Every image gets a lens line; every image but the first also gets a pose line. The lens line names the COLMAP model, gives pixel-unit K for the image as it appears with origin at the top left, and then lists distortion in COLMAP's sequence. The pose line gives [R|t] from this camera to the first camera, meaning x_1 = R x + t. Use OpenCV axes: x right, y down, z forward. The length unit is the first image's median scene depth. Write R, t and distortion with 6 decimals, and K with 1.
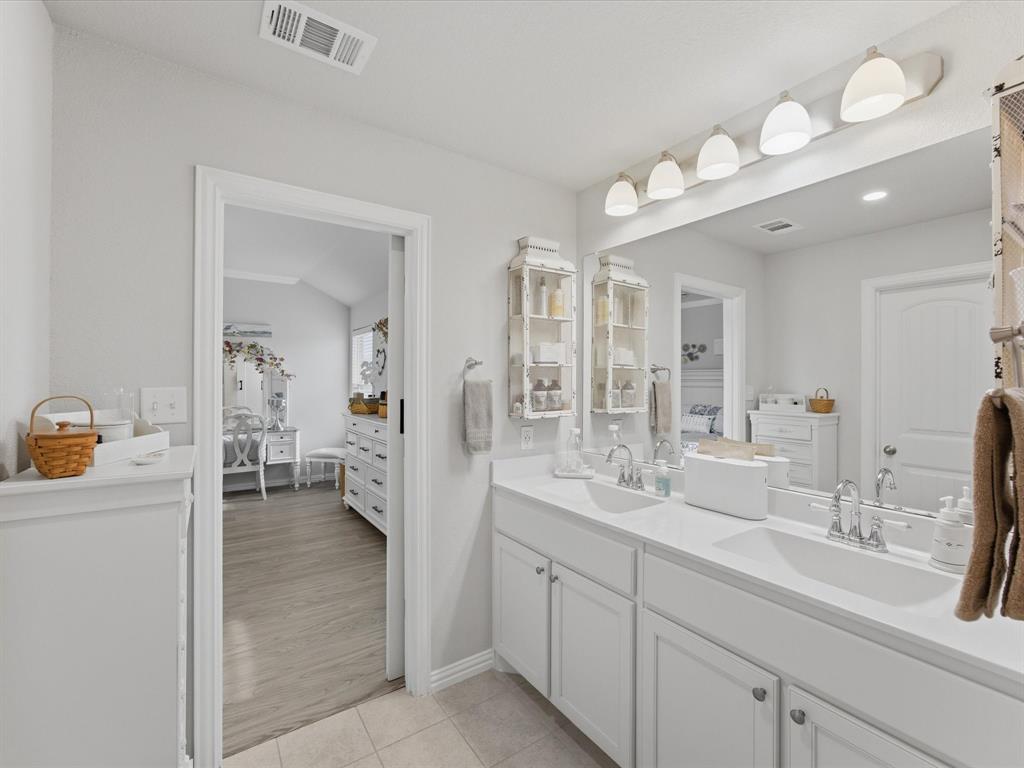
lens RADIAL K [[444.9, 0, 512.2], [0, 444.9, 379.0], [0, 0, 1]] dist [-0.001772, -0.000111]
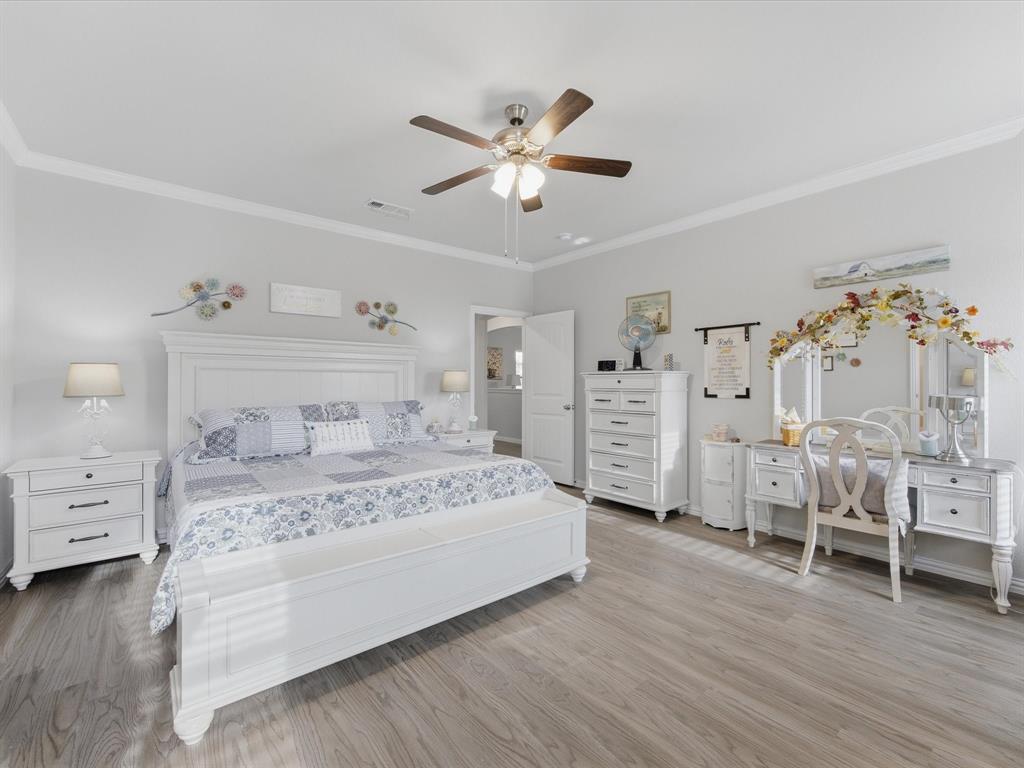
lens RADIAL K [[444.9, 0, 510.8], [0, 444.9, 383.4], [0, 0, 1]] dist [-0.001772, -0.000111]
pose [[0.083452, -0.007072, -0.996487, -0.104209], [-0.002647, 0.999970, -0.007319, 0.037339], [0.996508, 0.003248, 0.083431, 0.505996]]
